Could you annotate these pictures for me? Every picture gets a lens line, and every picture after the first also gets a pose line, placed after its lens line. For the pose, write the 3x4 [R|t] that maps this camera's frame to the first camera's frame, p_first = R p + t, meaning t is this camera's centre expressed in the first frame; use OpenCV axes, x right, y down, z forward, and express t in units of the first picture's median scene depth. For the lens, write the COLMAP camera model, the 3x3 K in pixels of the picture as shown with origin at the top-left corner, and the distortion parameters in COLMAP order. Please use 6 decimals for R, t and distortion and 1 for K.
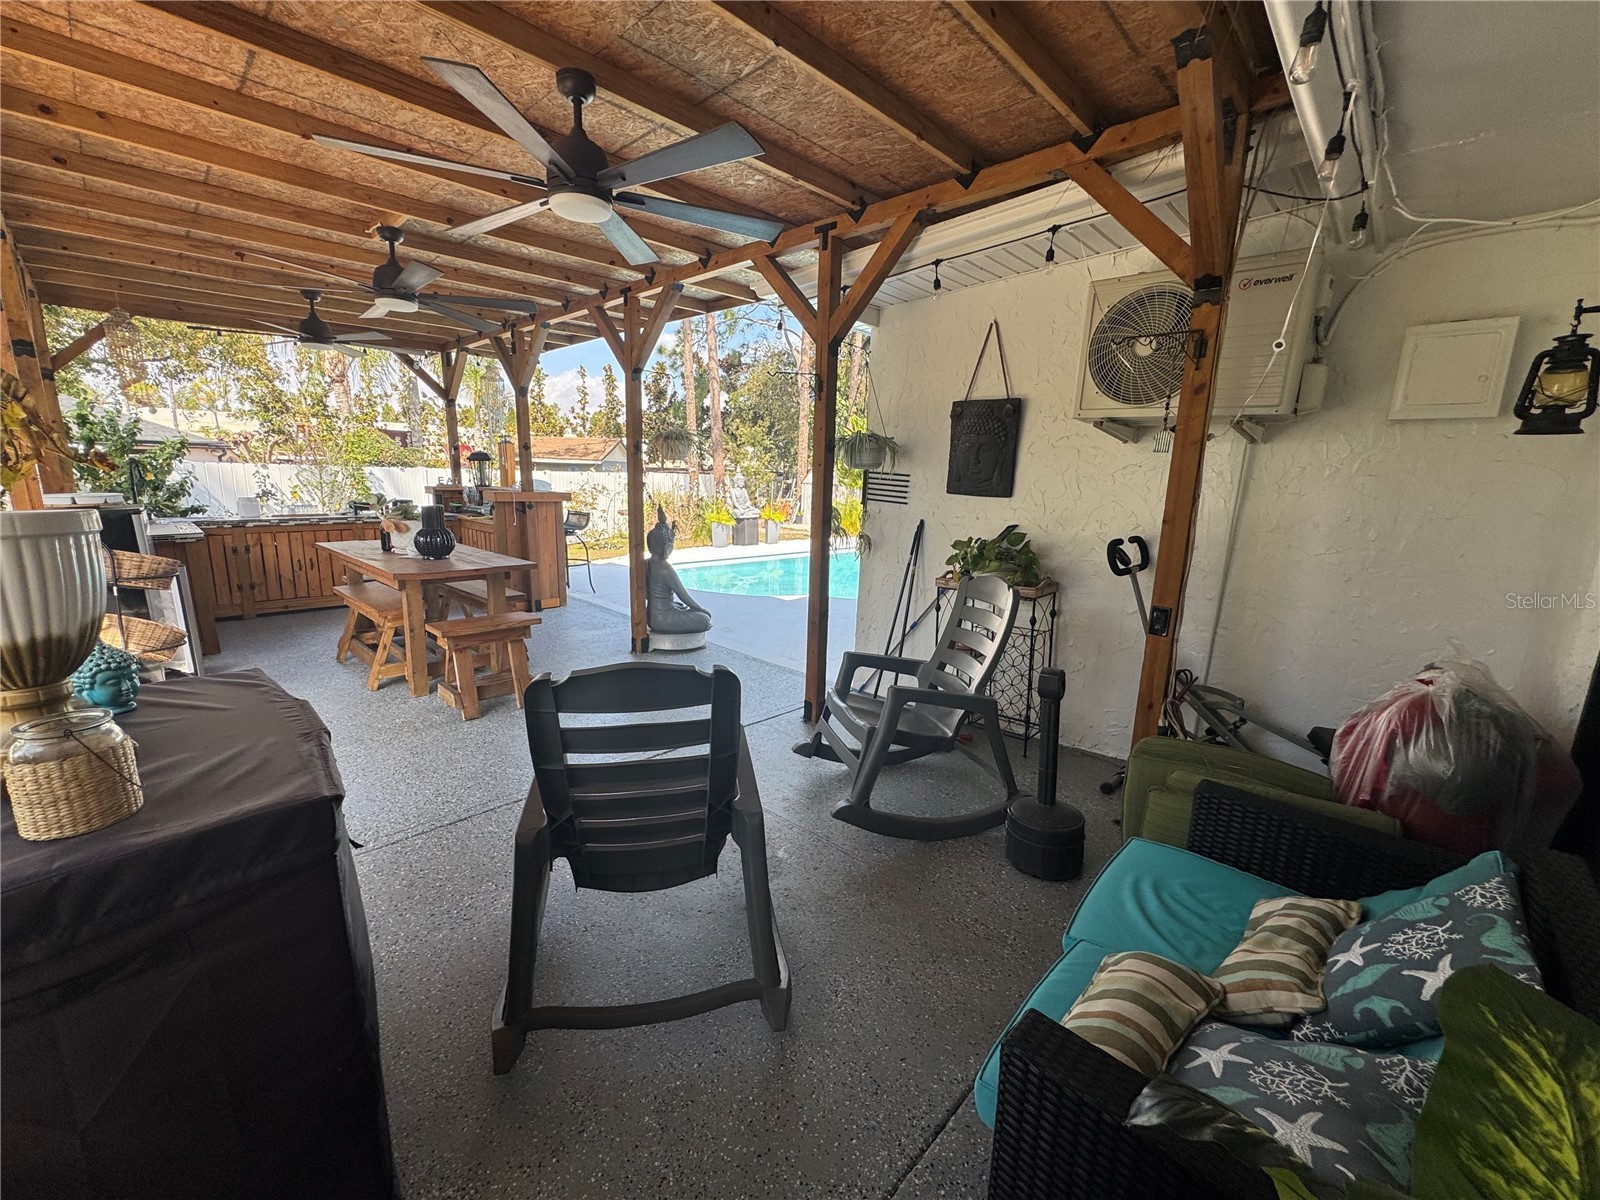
lens RADIAL K [[646.7, 0, 797.7], [0, 646.7, 599.7], [0, 0, 1]] dist [-0.000045, 0.000900]
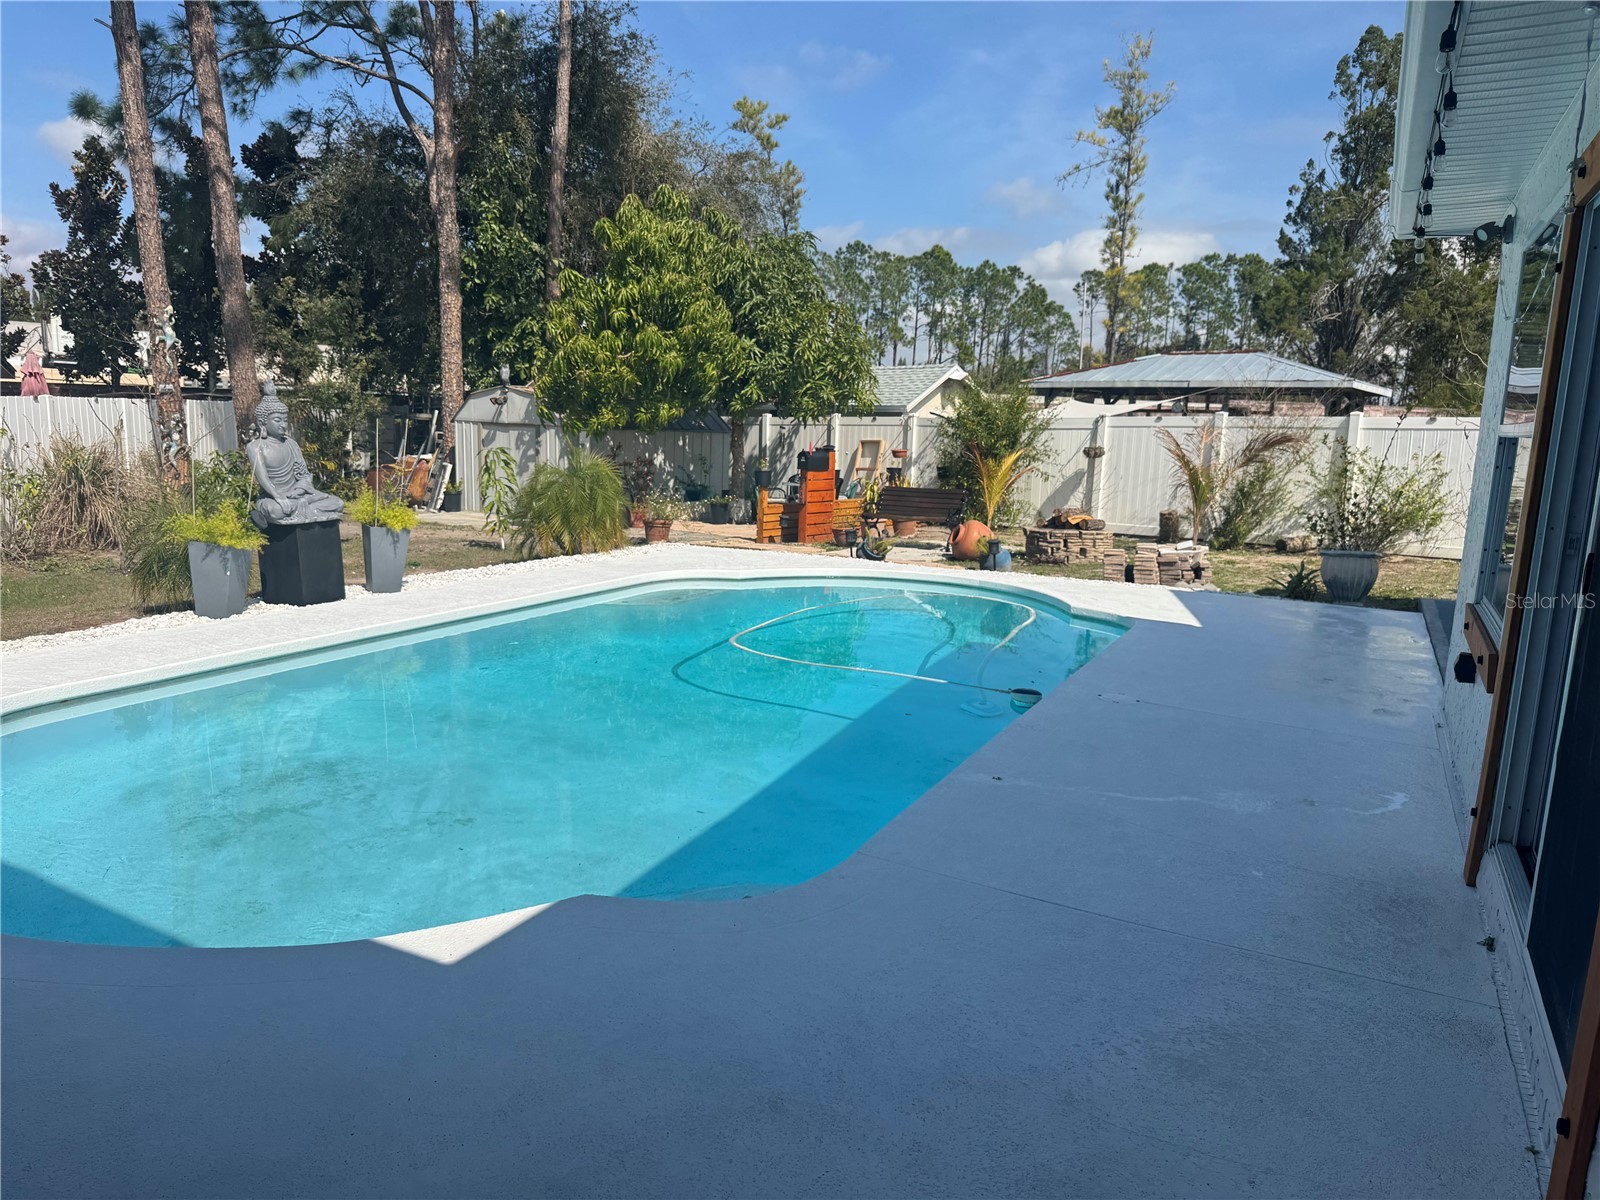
lens RADIAL K [[1091.9, 0, 800.0], [0, 1091.9, 600.0], [0, 0, 1]] dist [0.004419, 0.001298]
pose [[0.949902, -0.054557, 0.307751, -0.005190], [0.058577, 0.998276, -0.003832, -0.036051], [-0.307011, 0.021667, 0.951459, 0.196051]]
